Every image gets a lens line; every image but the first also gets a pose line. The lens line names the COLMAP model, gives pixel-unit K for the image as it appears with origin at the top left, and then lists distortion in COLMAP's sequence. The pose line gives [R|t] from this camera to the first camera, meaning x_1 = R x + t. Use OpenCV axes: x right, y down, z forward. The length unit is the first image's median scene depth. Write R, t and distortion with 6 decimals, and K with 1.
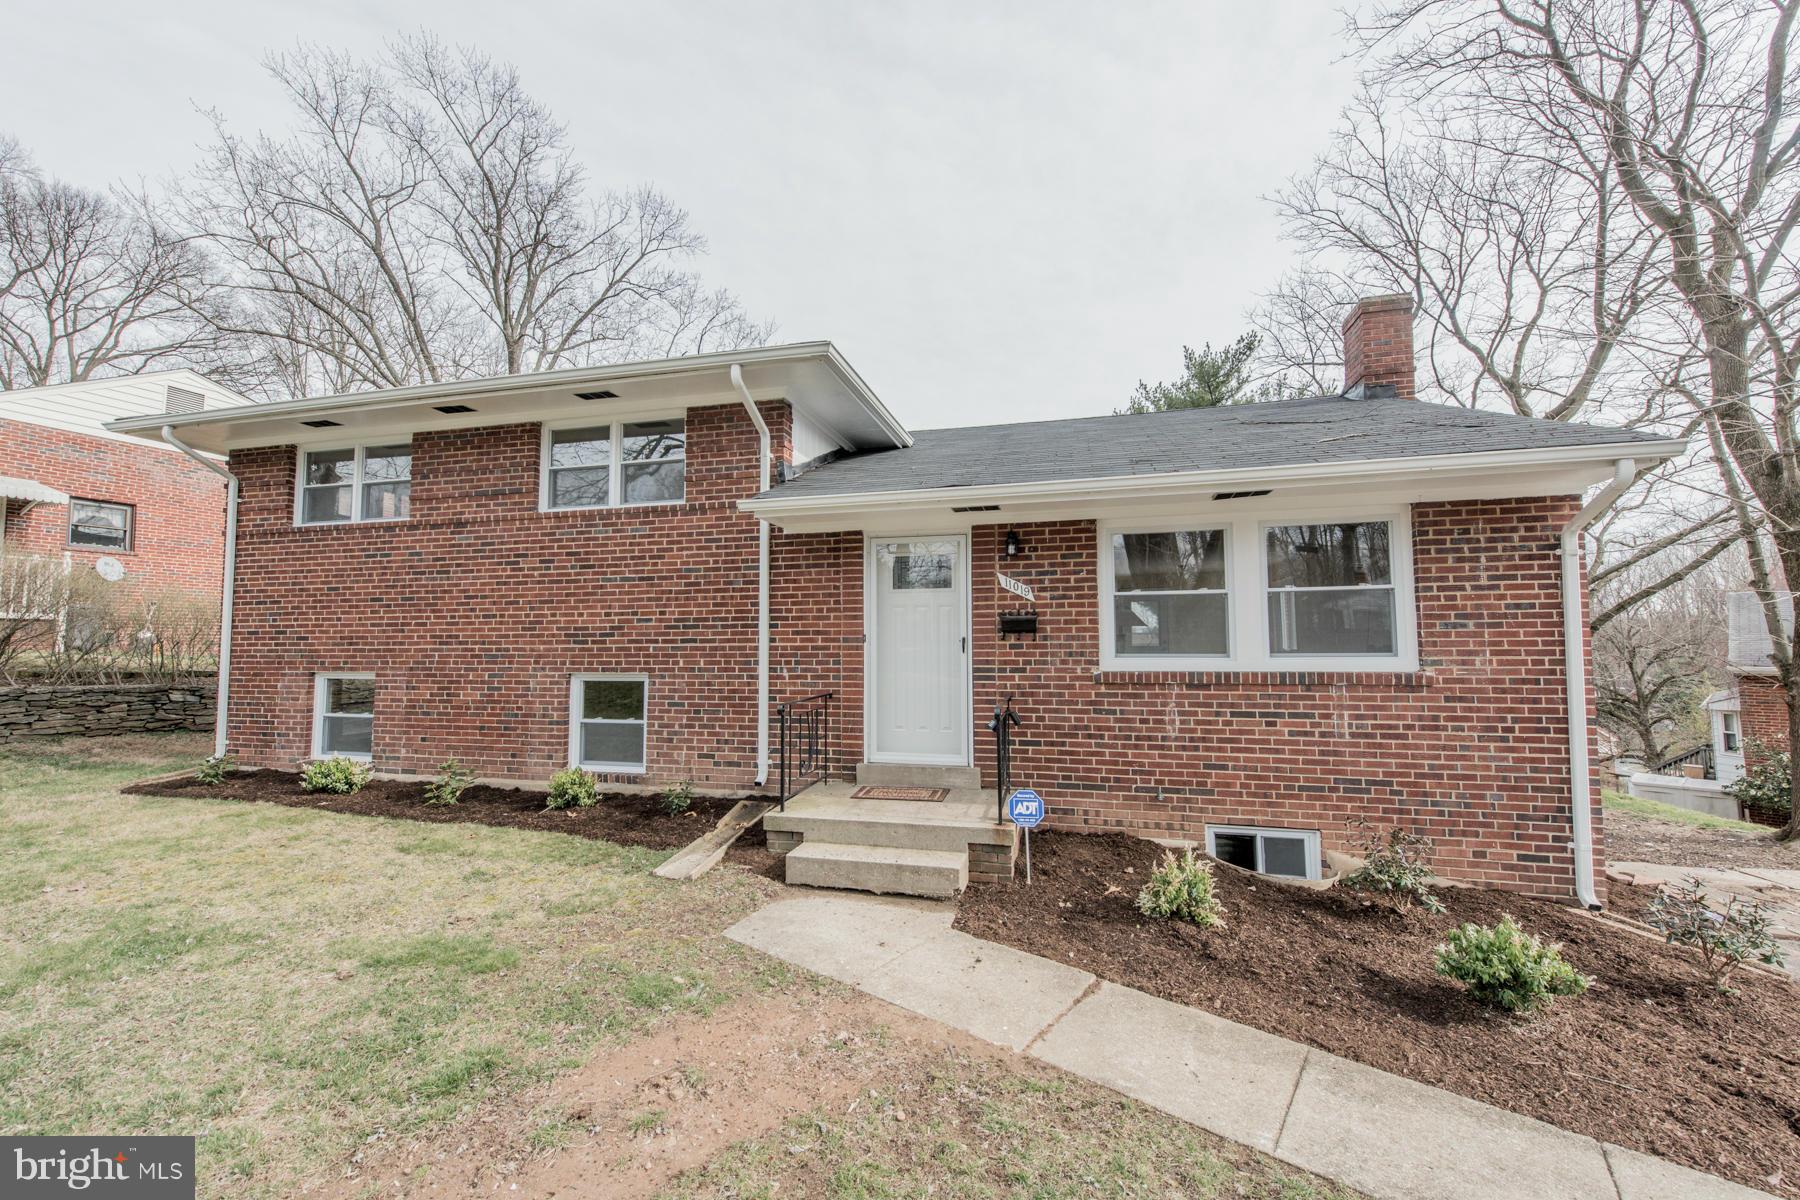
lens RADIAL K [[682.1, 0, 918.2], [0, 682.1, 612.0], [0, 0, 1]] dist [0.020868, -0.006254]
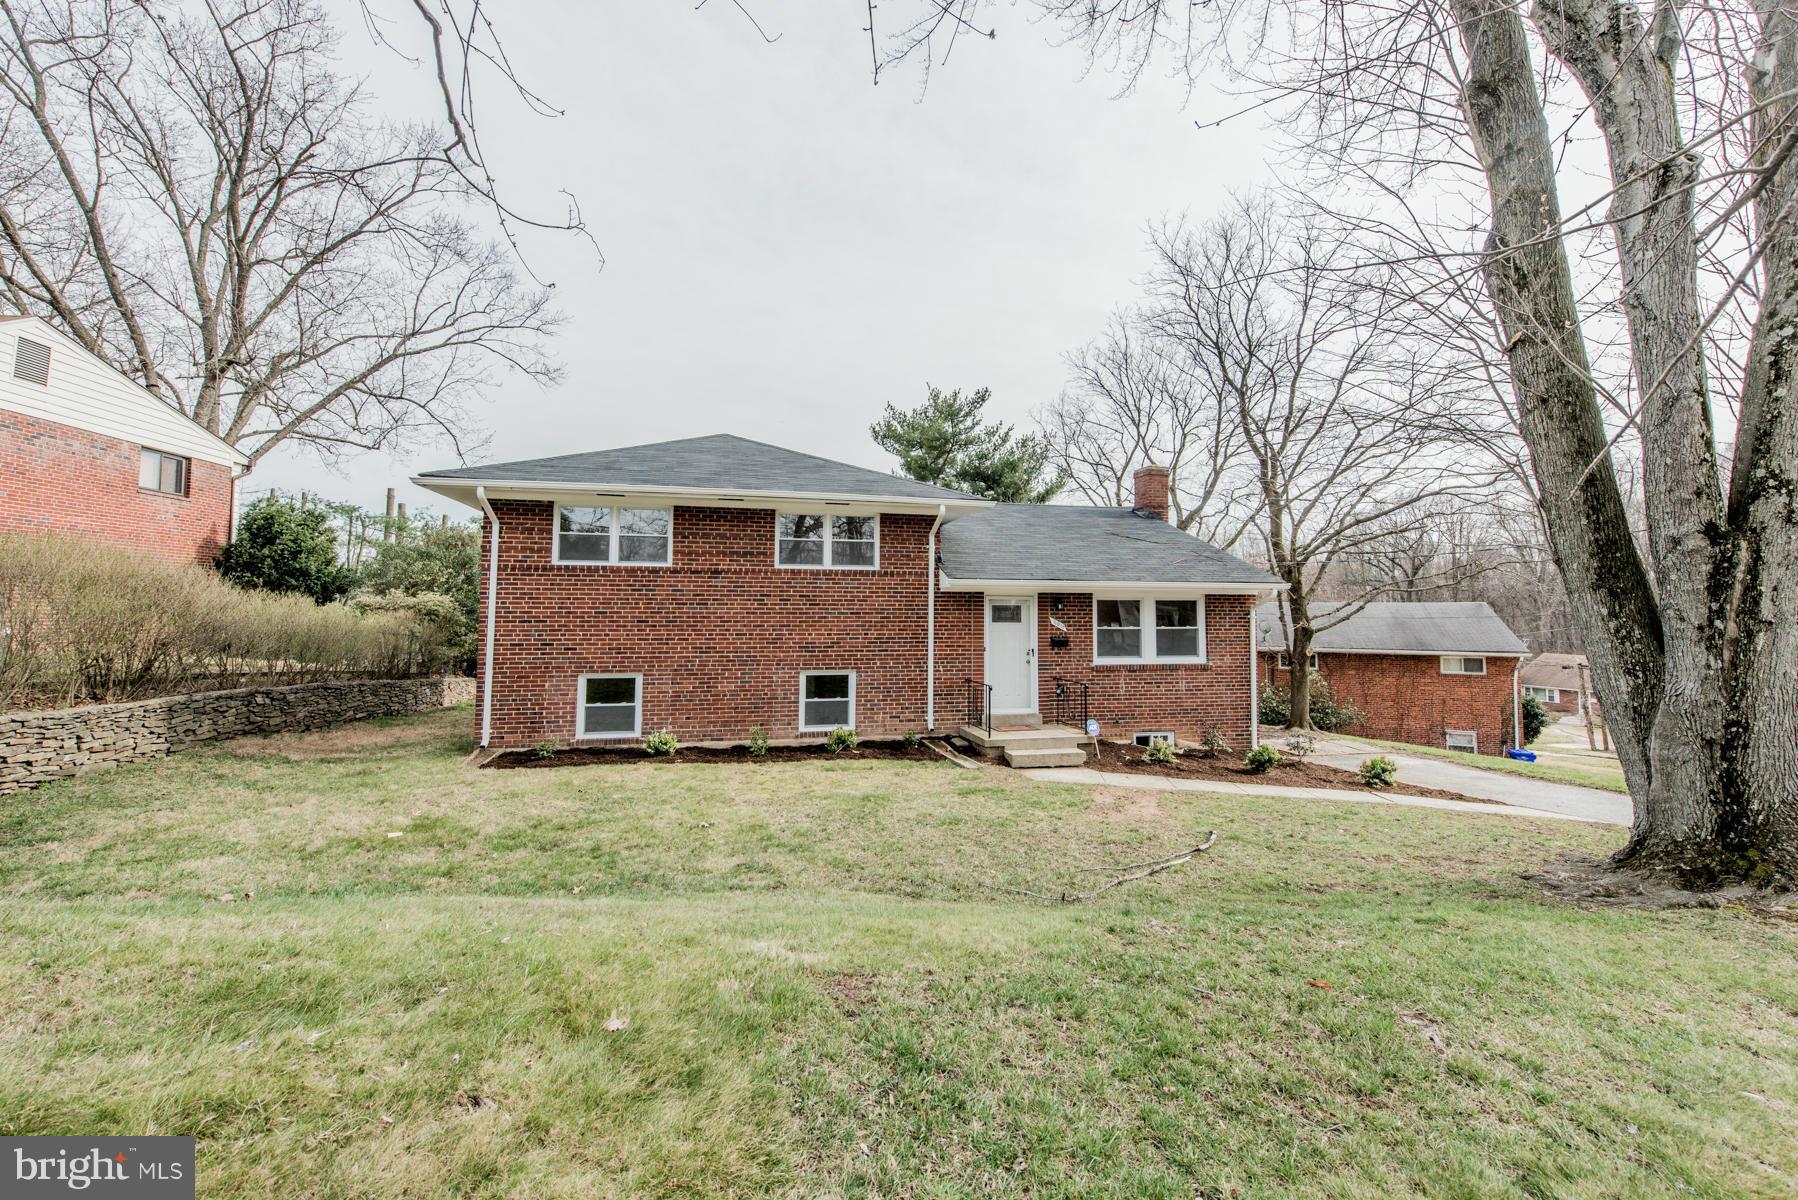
lens RADIAL K [[719.7, 0, 899.2], [0, 719.7, 579.8], [0, 0, 1]] dist [0.022948, -0.000422]
pose [[0.891050, 0.031360, 0.452821, -1.132393], [-0.032332, 0.999462, -0.005595, -0.127672], [-0.452752, -0.009655, 0.891584, -0.633838]]
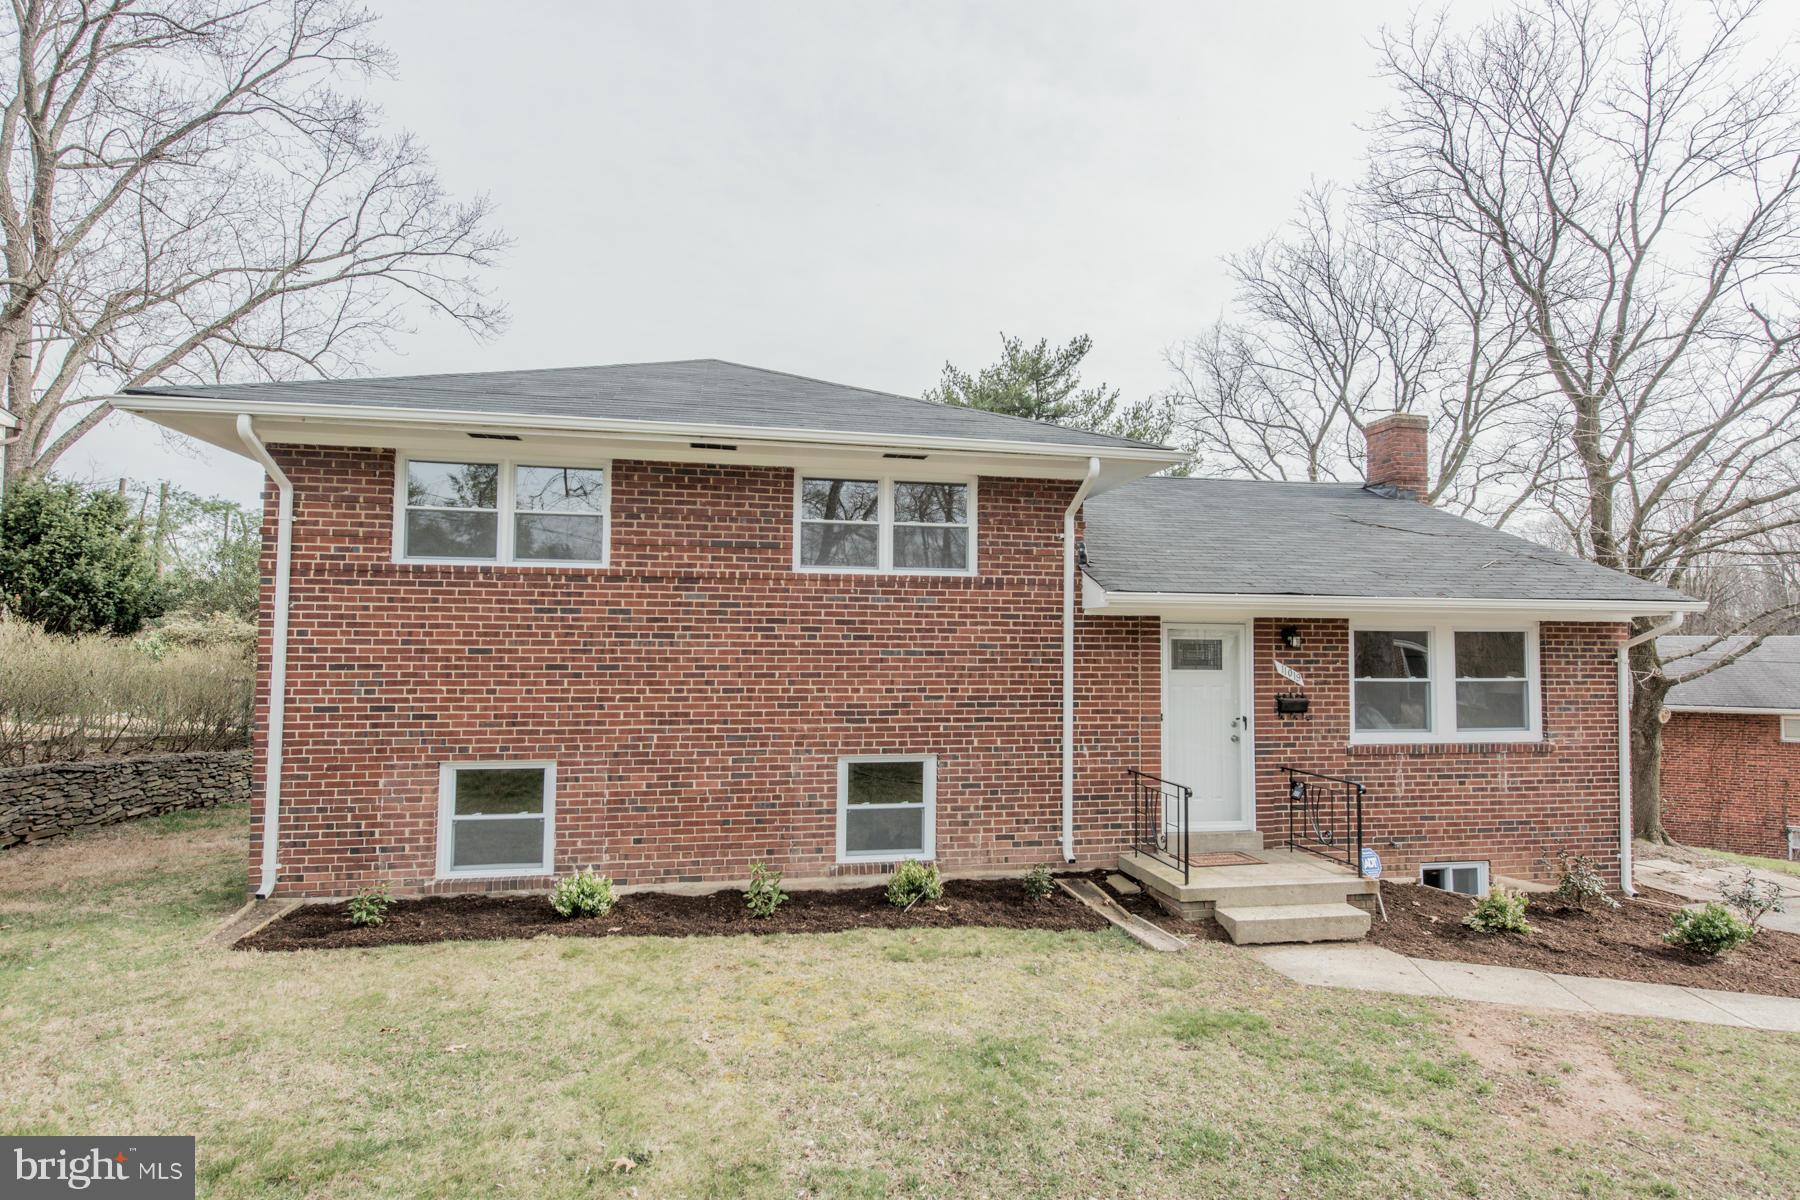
lens RADIAL K [[898.6, 0, 911.8], [0, 898.6, 617.5], [0, 0, 1]] dist [0.029195, -0.014357]
pose [[0.908409, 0.026820, 0.417222, -0.970652], [-0.033566, 0.999397, 0.008840, -0.110646], [-0.416733, -0.022035, 0.908762, -0.111529]]
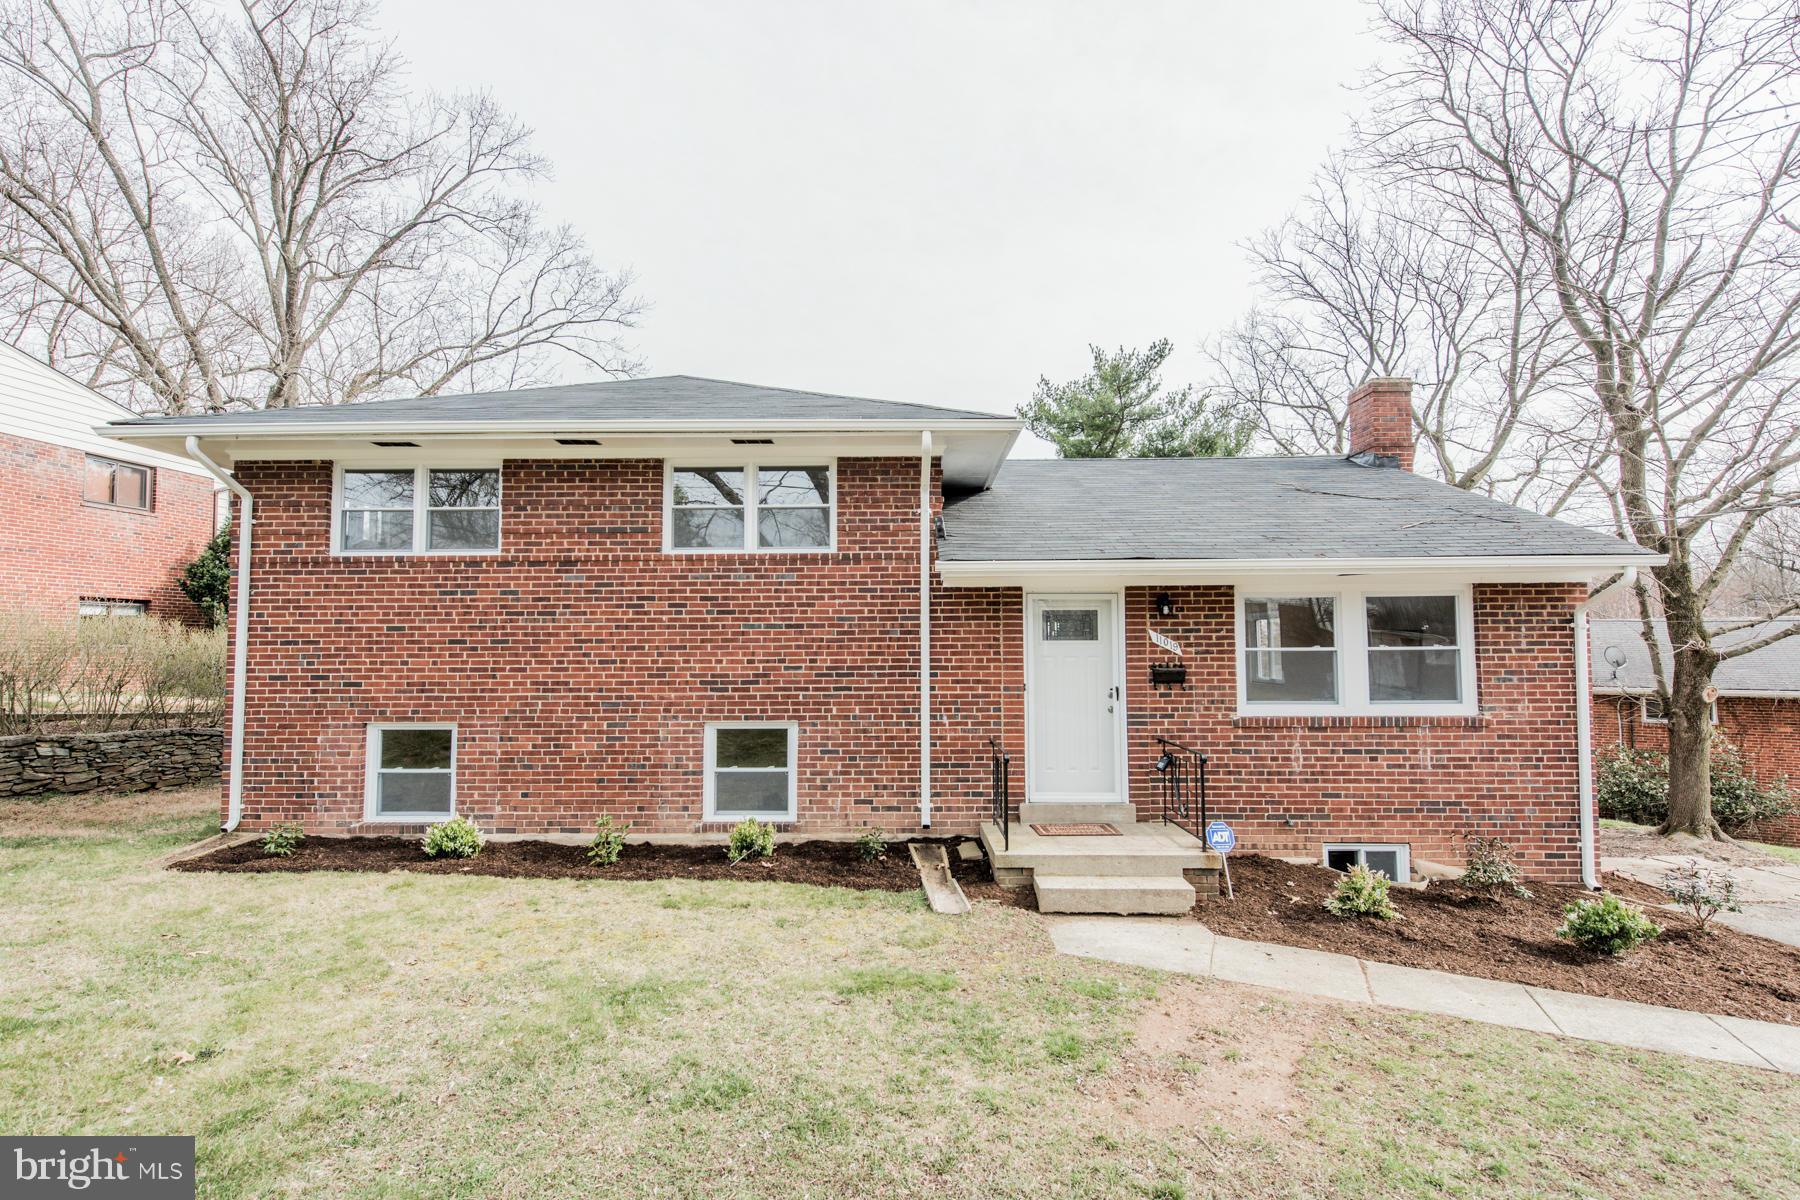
lens RADIAL K [[813.3, 0, 904.0], [0, 813.3, 615.9], [0, 0, 1]] dist [0.023444, -0.011106]
pose [[0.975052, 0.011117, 0.221700, -0.519071], [-0.012424, 0.999913, 0.004500, -0.072929], [-0.221630, -0.007142, 0.975105, -0.197207]]
